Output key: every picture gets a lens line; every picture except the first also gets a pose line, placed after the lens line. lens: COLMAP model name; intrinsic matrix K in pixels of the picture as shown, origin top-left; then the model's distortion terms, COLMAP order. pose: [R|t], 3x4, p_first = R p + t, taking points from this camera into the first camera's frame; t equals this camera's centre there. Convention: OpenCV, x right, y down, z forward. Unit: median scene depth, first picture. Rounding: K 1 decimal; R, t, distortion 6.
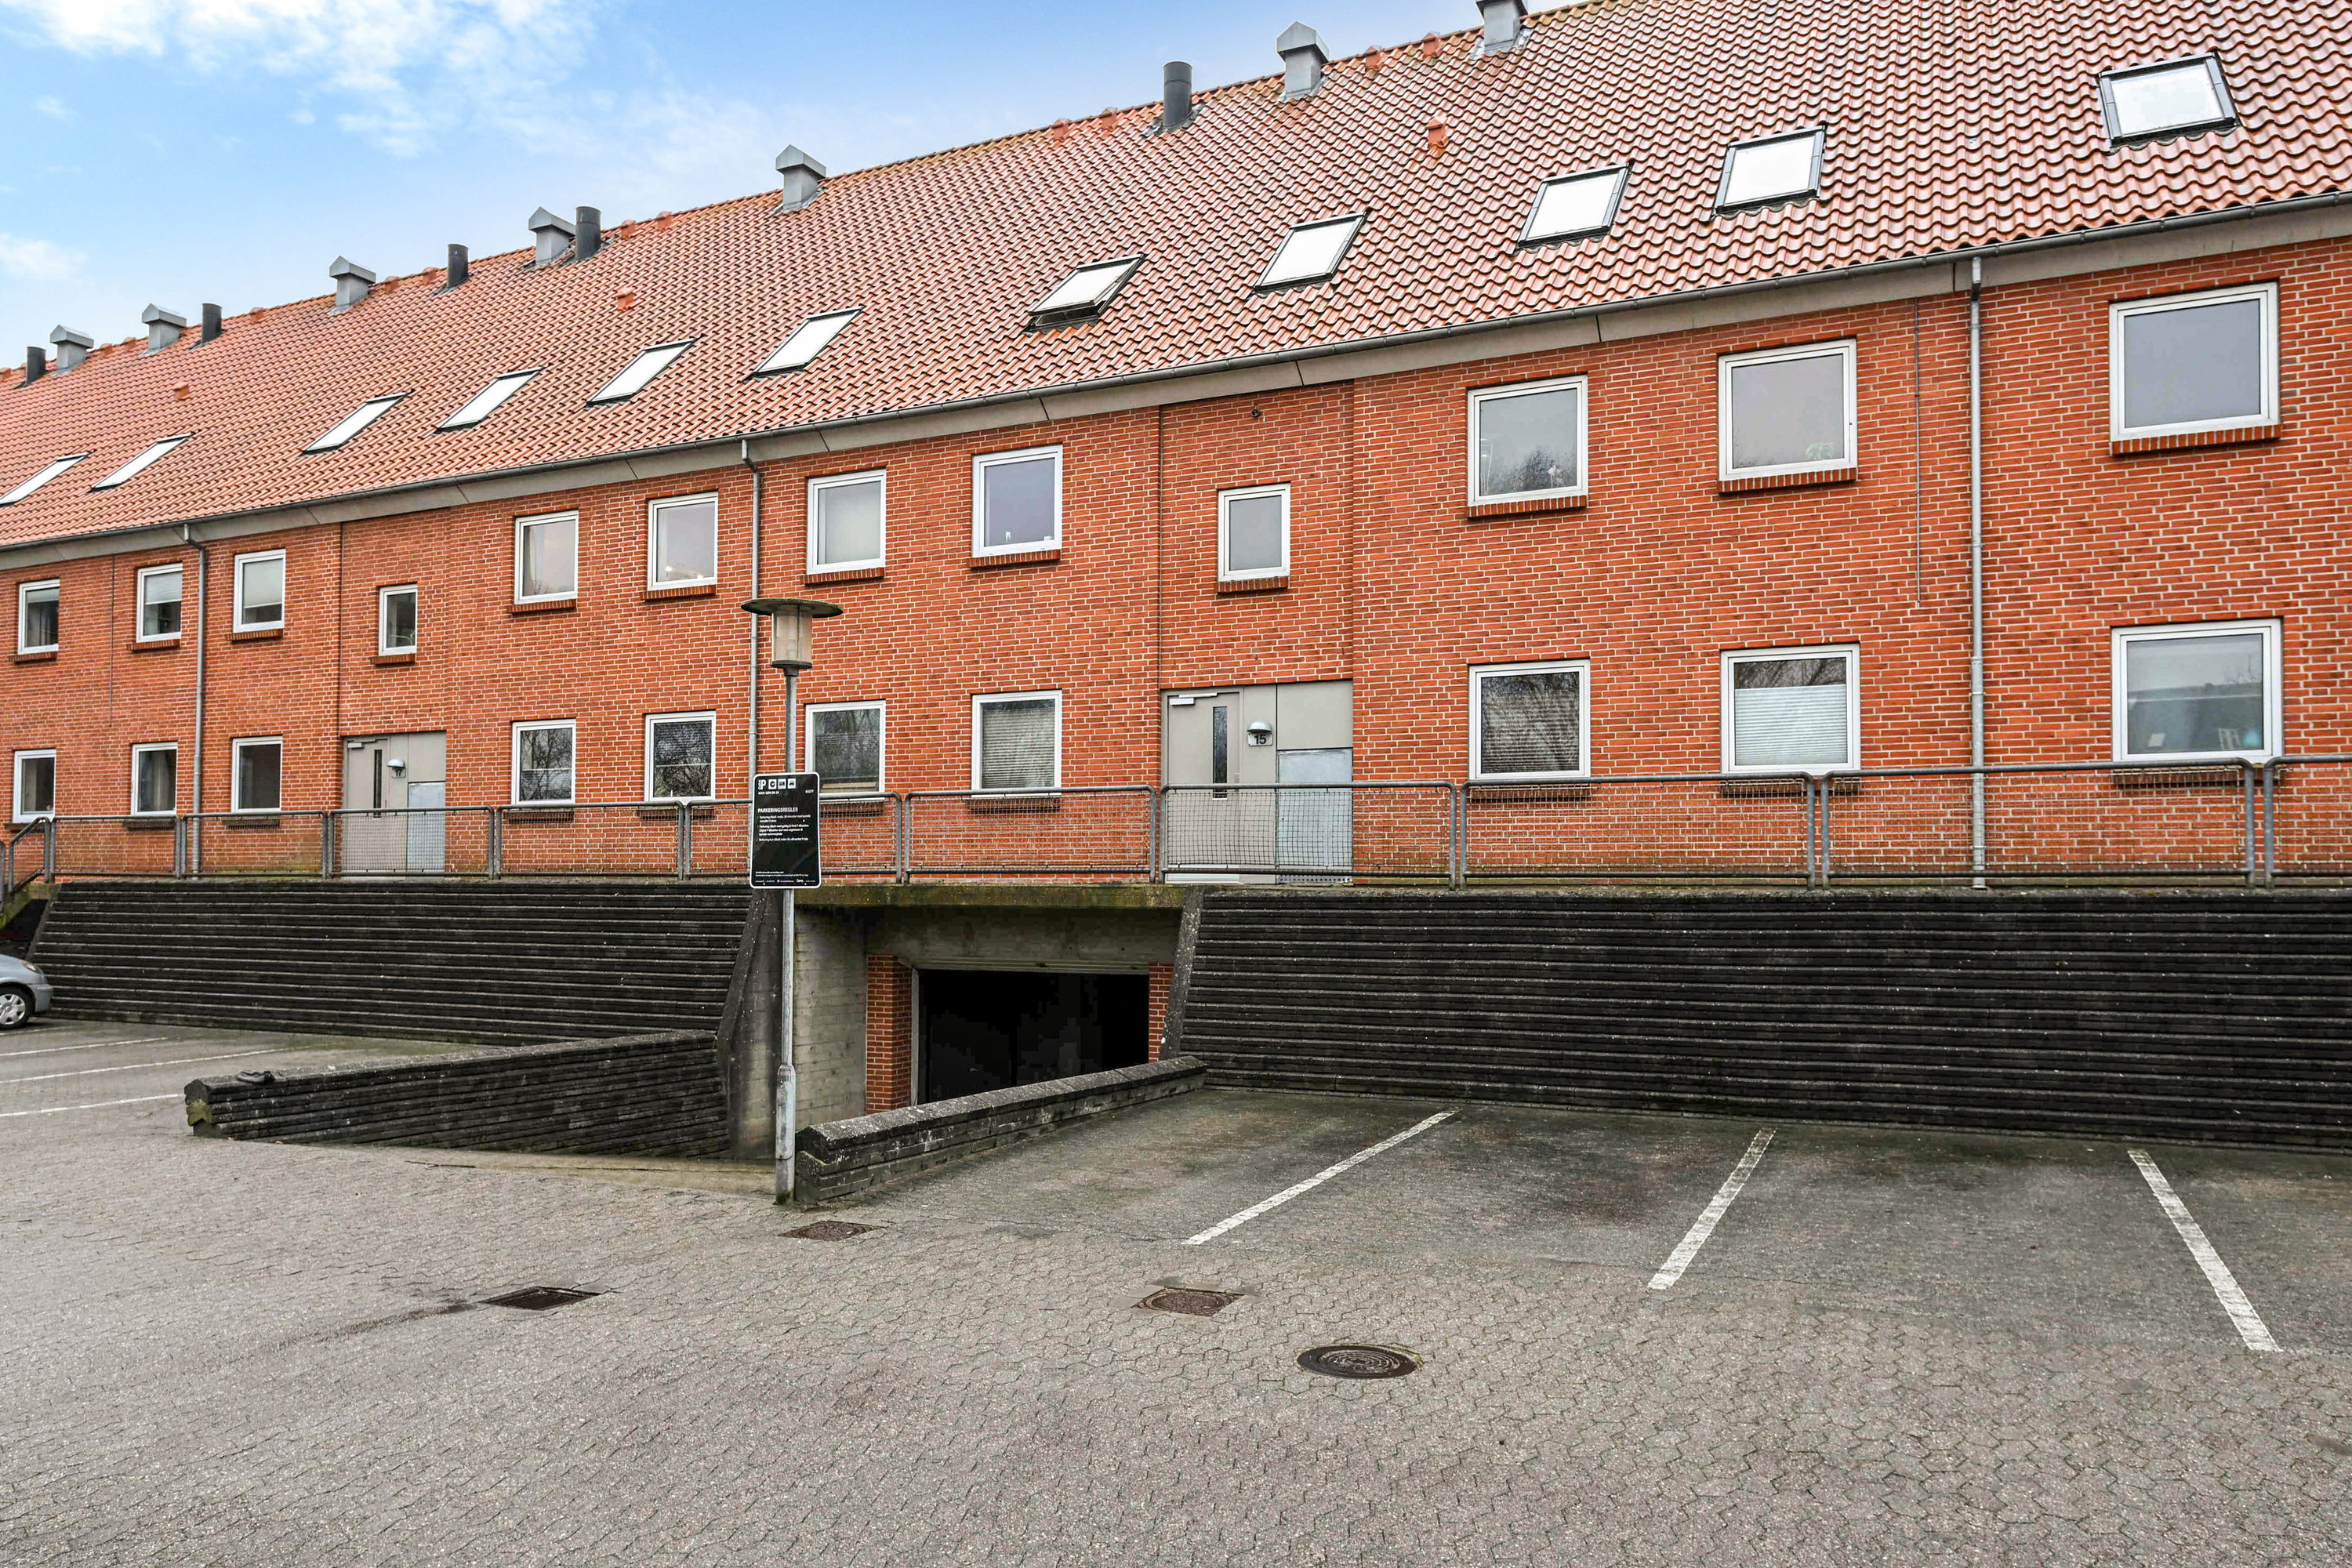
lens RADIAL K [[1596.5, 0, 1180.5], [0, 1596.5, 838.5], [0, 0, 1]] dist [0.000159, 0.003912]
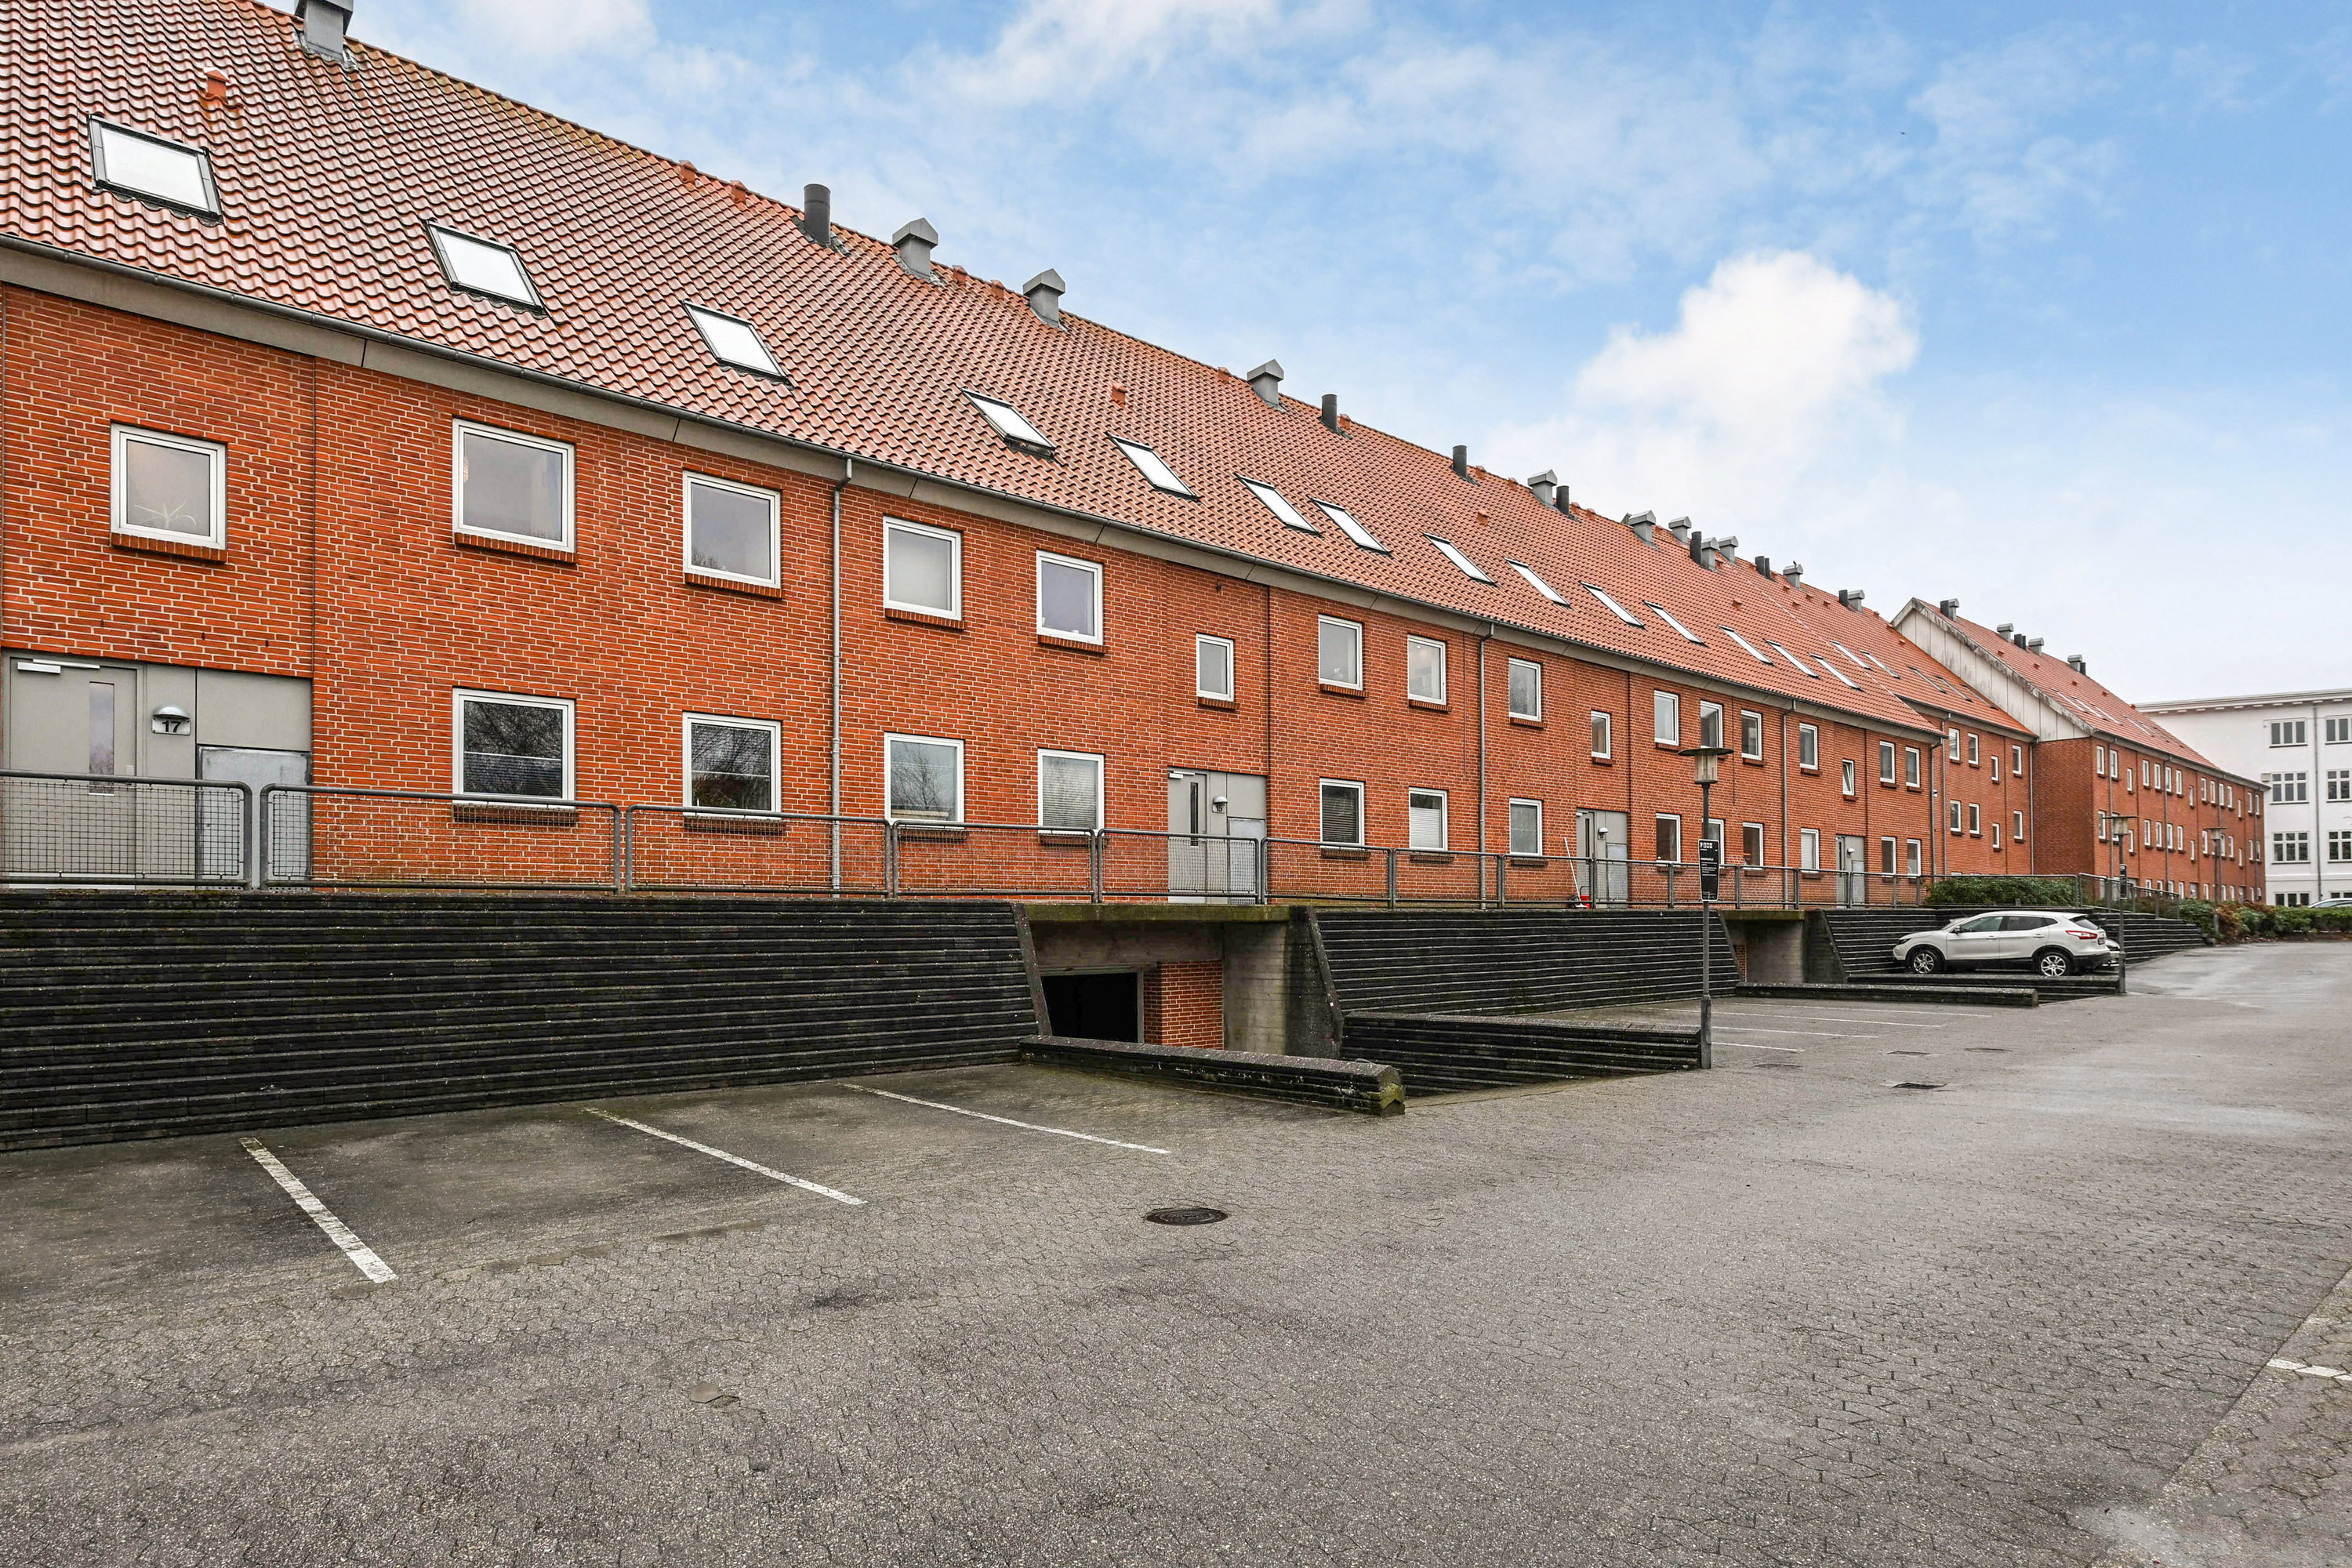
lens RADIAL K [[1390.0, 0, 1178.8], [0, 1390.0, 915.2], [0, 0, 1]] dist [0.000603, 0.000123]
pose [[0.363592, -0.004947, 0.931545, -1.113962], [-0.034212, 0.999240, 0.018660, 0.014570], [-0.930930, -0.038655, 0.363147, 0.526432]]
